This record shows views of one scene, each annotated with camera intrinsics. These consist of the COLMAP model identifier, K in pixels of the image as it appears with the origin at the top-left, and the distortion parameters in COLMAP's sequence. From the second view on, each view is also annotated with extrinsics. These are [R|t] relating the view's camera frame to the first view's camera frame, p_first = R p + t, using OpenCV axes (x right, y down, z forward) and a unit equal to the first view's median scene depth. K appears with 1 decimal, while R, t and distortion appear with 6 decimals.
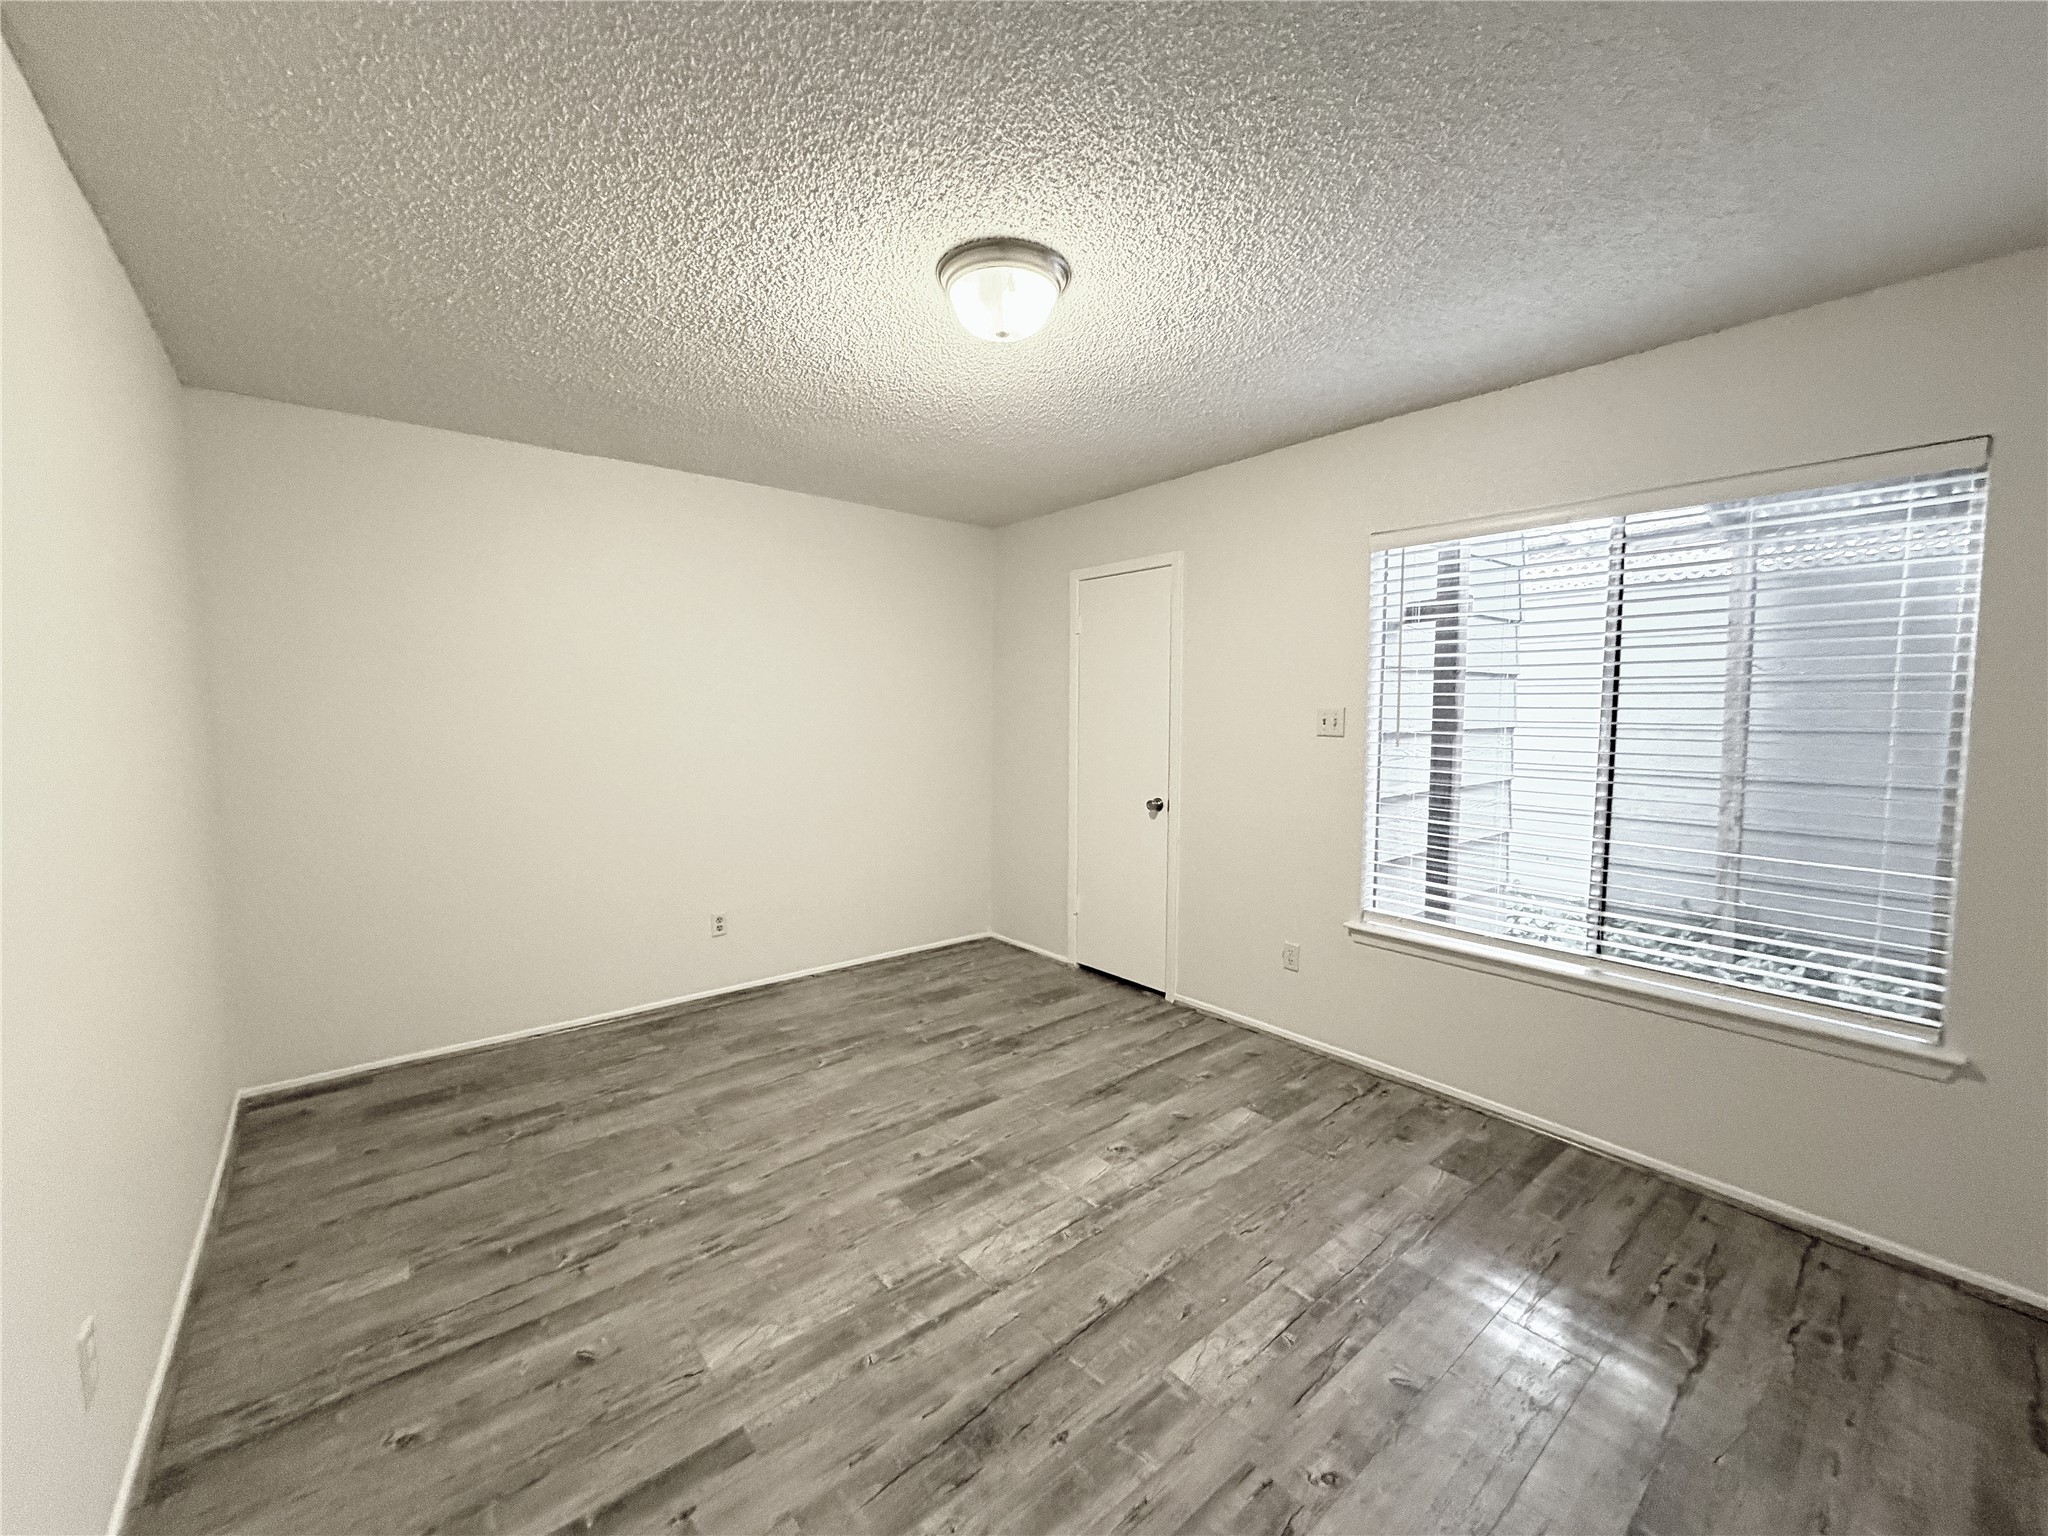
lens RADIAL K [[813.7, 0, 1017.7], [0, 813.7, 761.1], [0, 0, 1]] dist [-0.000364, 0.000271]
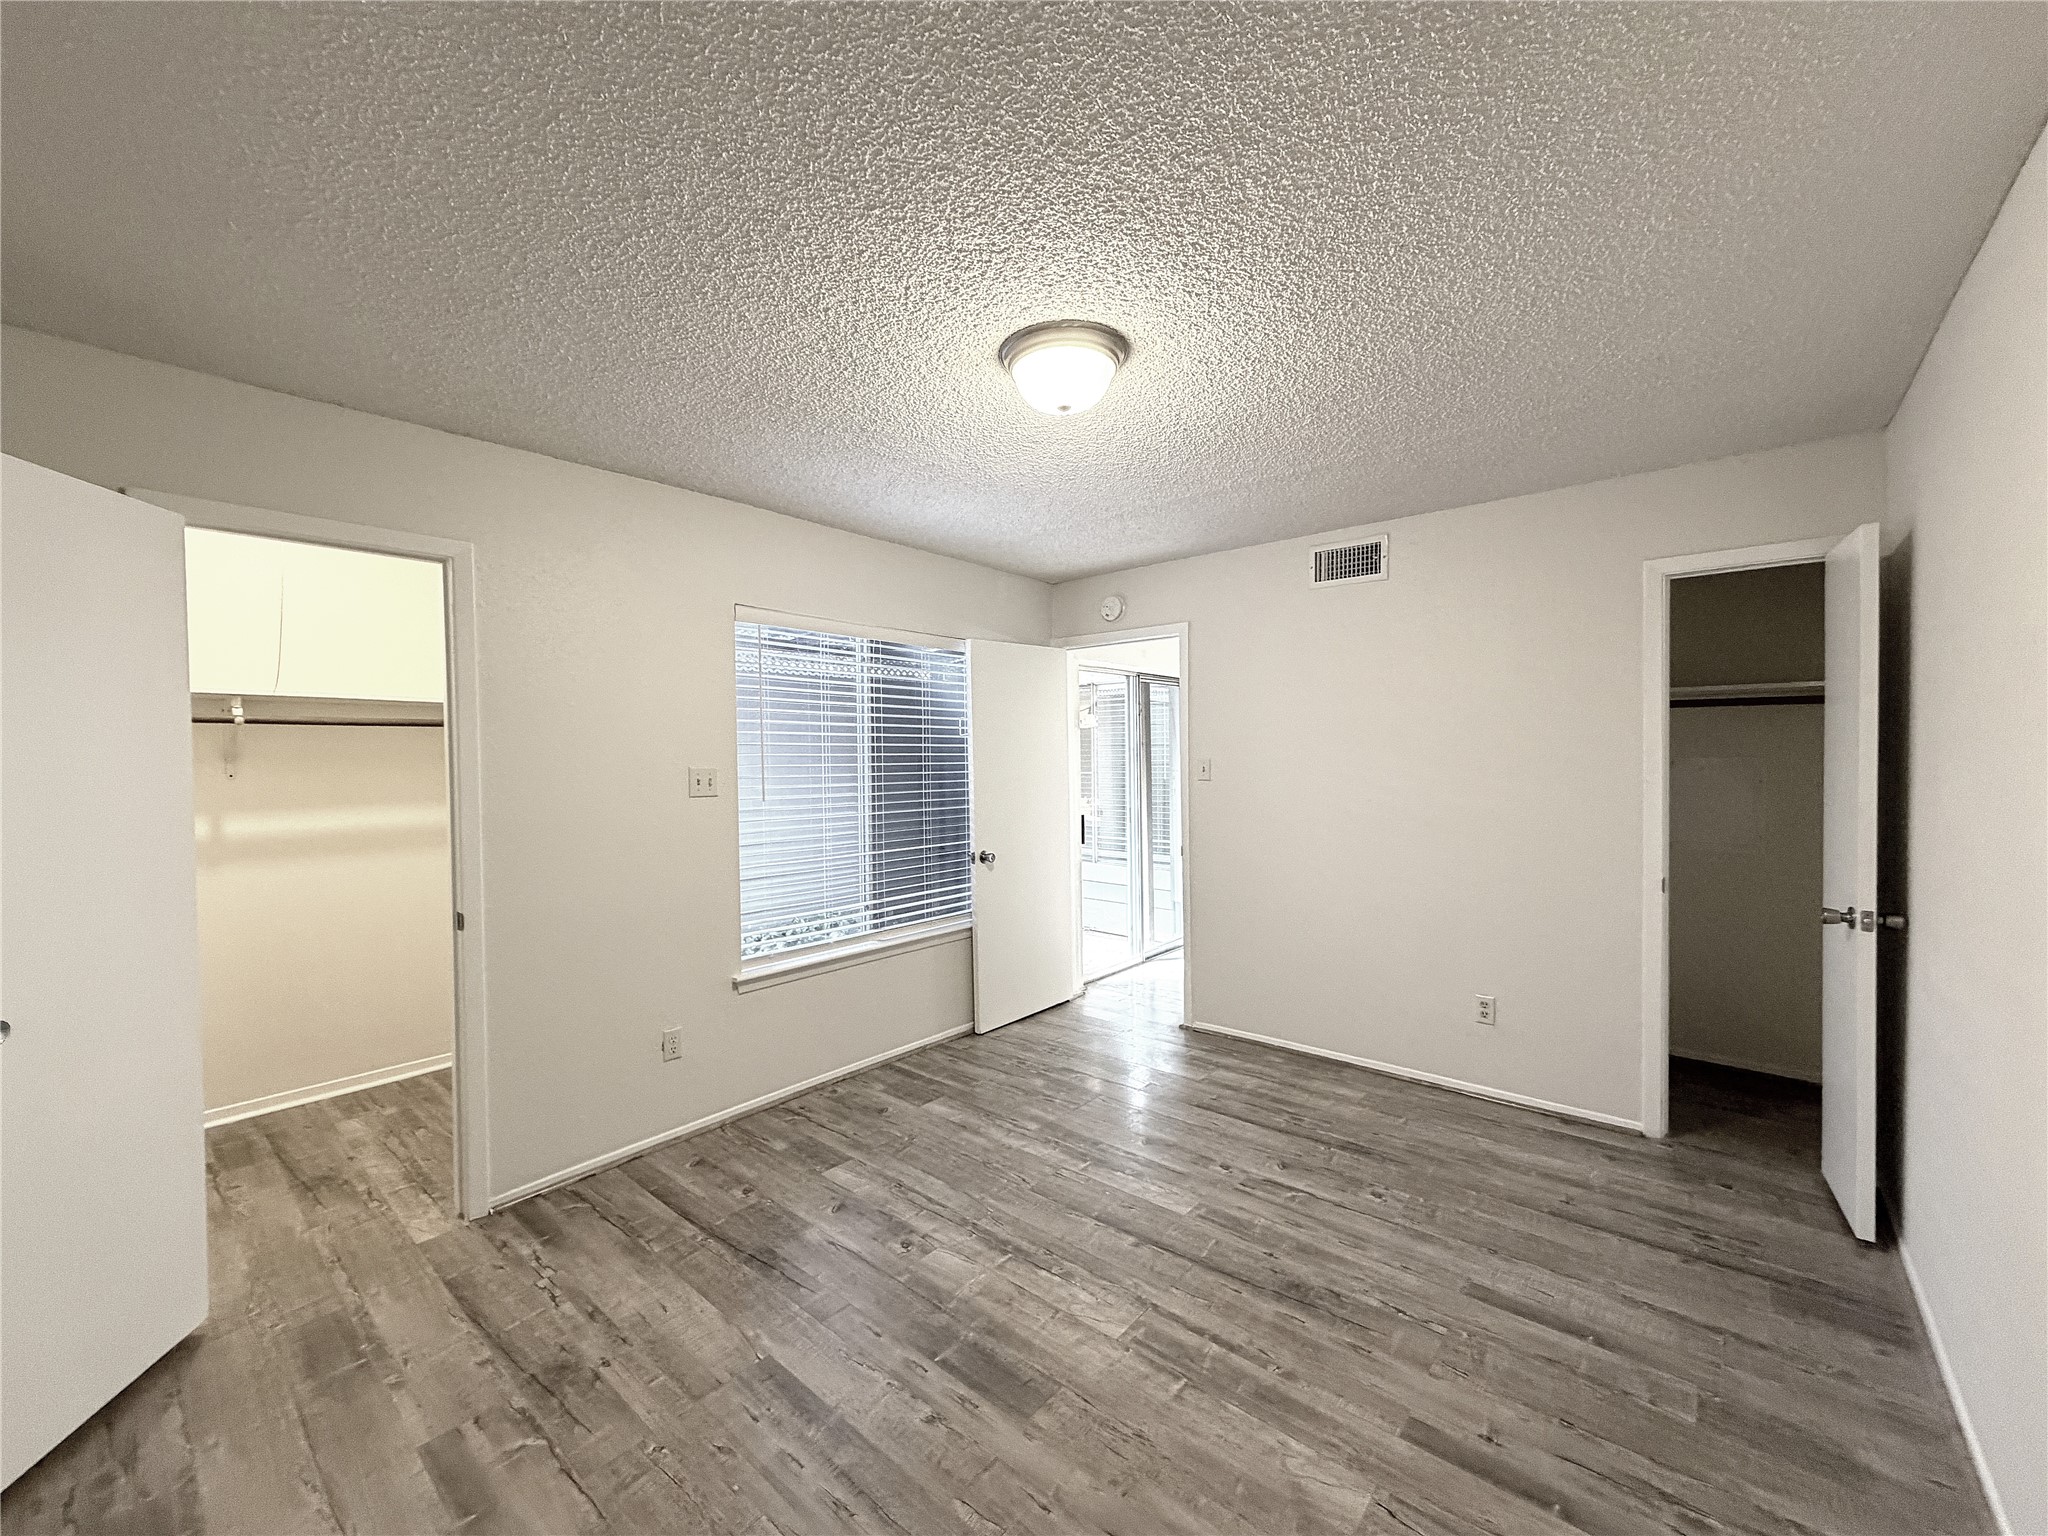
lens RADIAL K [[813.7, 0, 1017.9], [0, 813.7, 764.0], [0, 0, 1]] dist [-0.000364, 0.000271]
pose [[-0.166222, -0.012399, 0.986010, -0.857121], [0.077288, 0.996681, 0.025562, -0.087165], [-0.983055, 0.080455, -0.164712, 1.053816]]
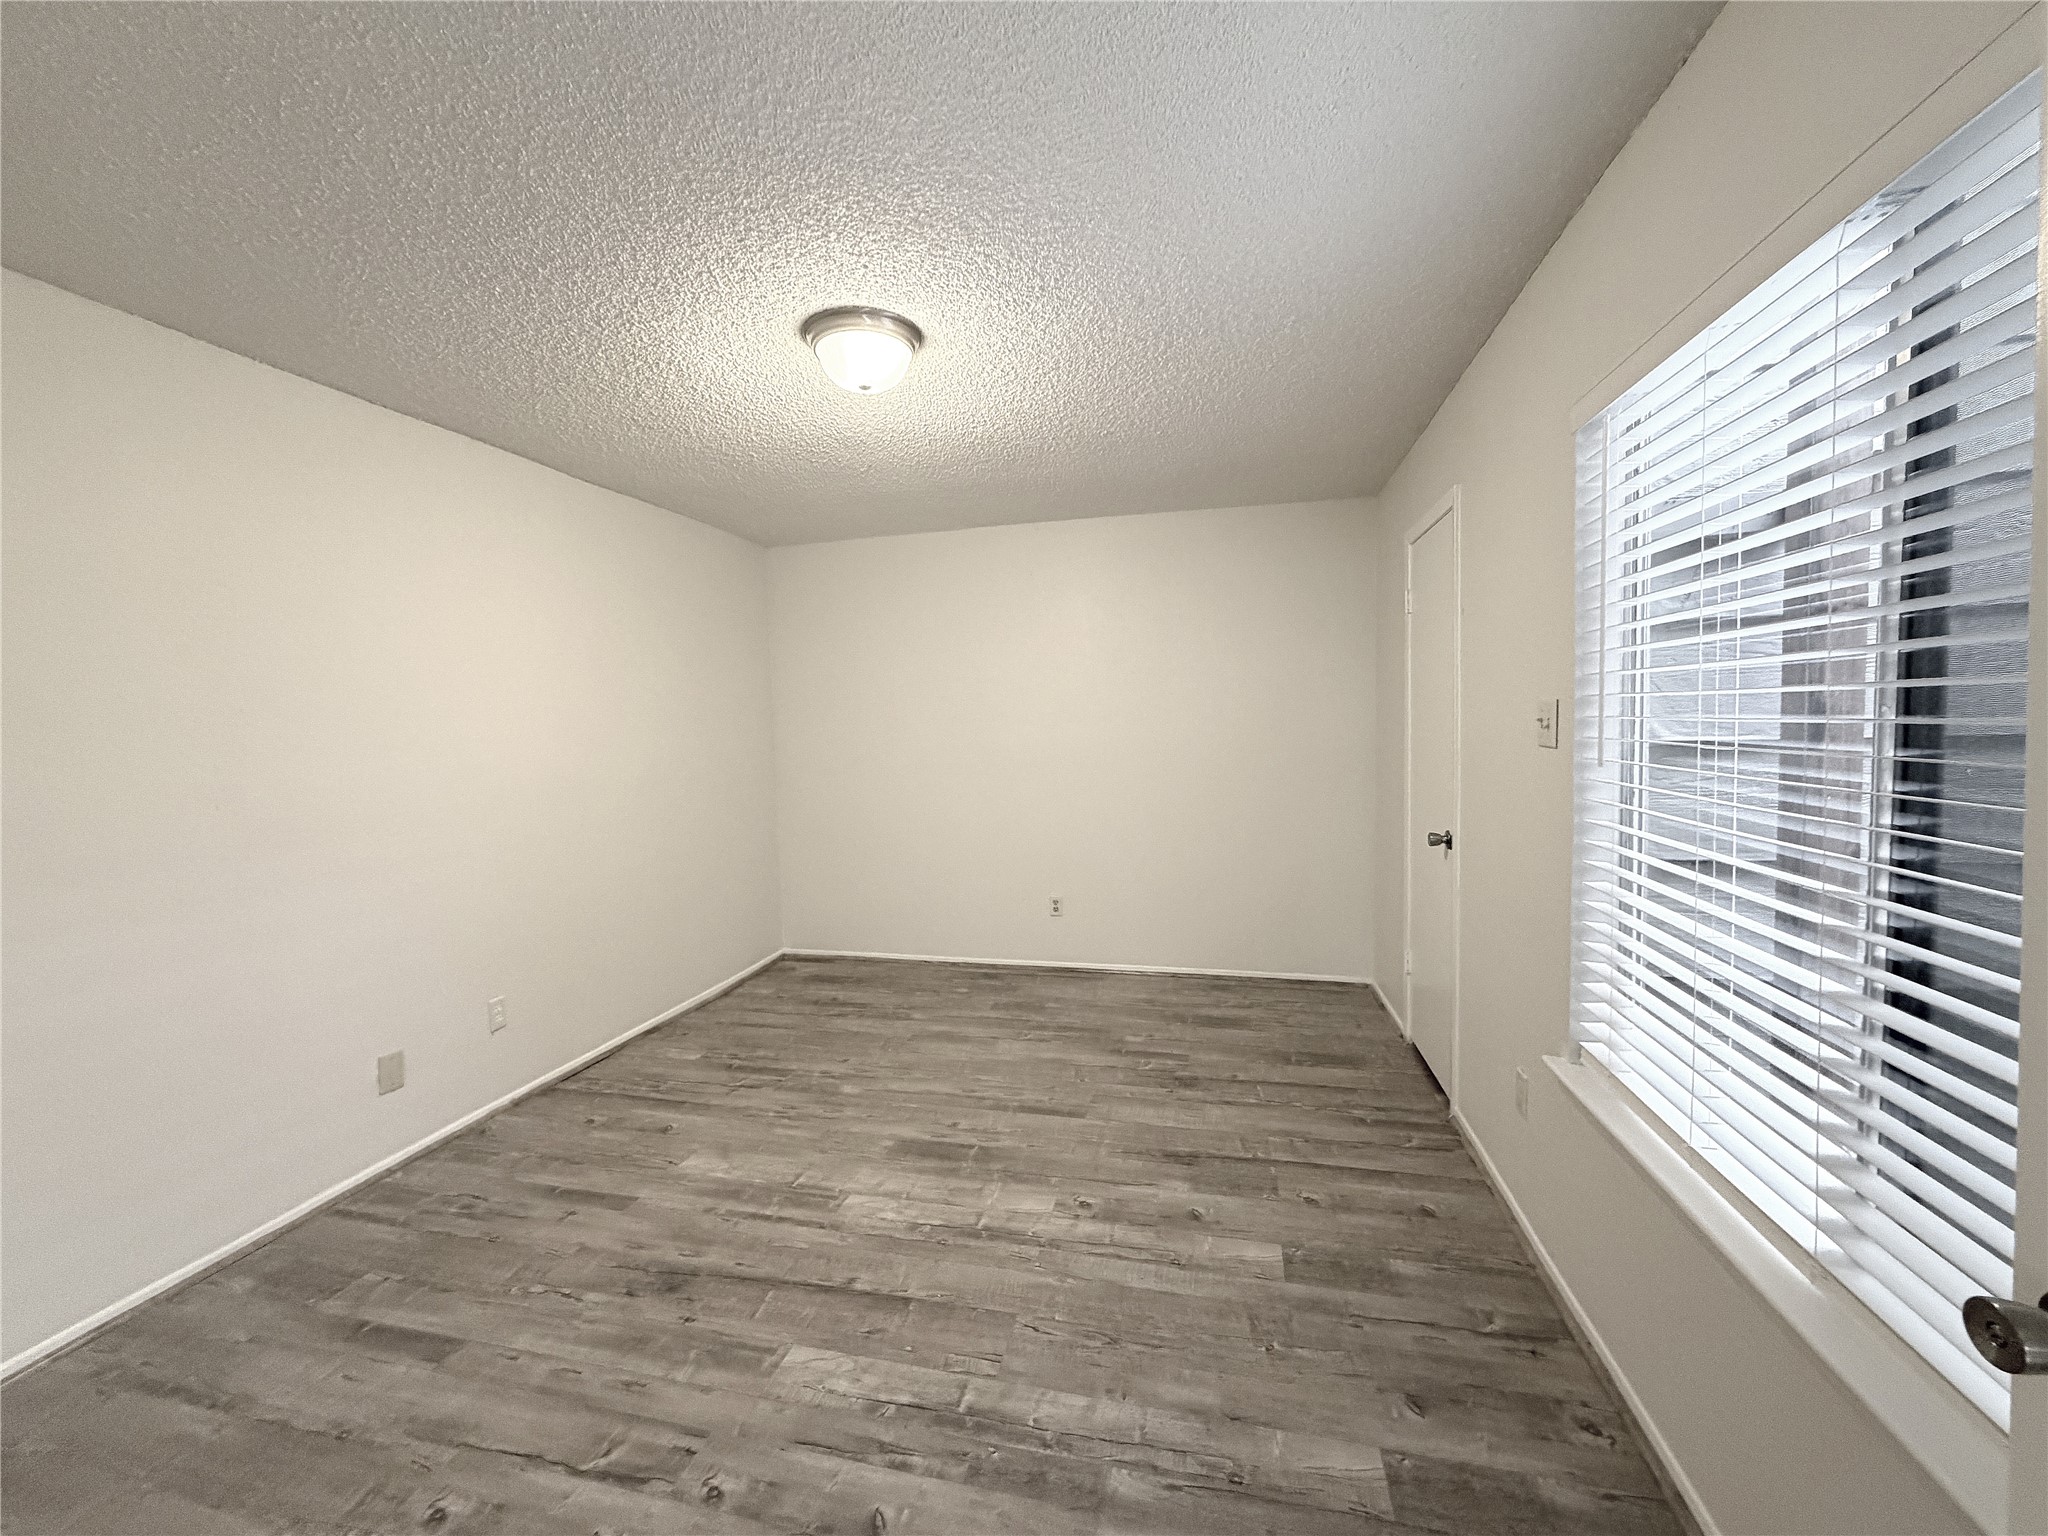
lens RADIAL K [[813.7, 0, 1022.7], [0, 813.7, 783.7], [0, 0, 1]] dist [-0.000364, 0.000271]
pose [[0.599281, 0.041750, -0.799450, 0.842912], [-0.025465, 0.999128, 0.033088, -0.017941], [0.800134, 0.000529, 0.599821, 0.433010]]
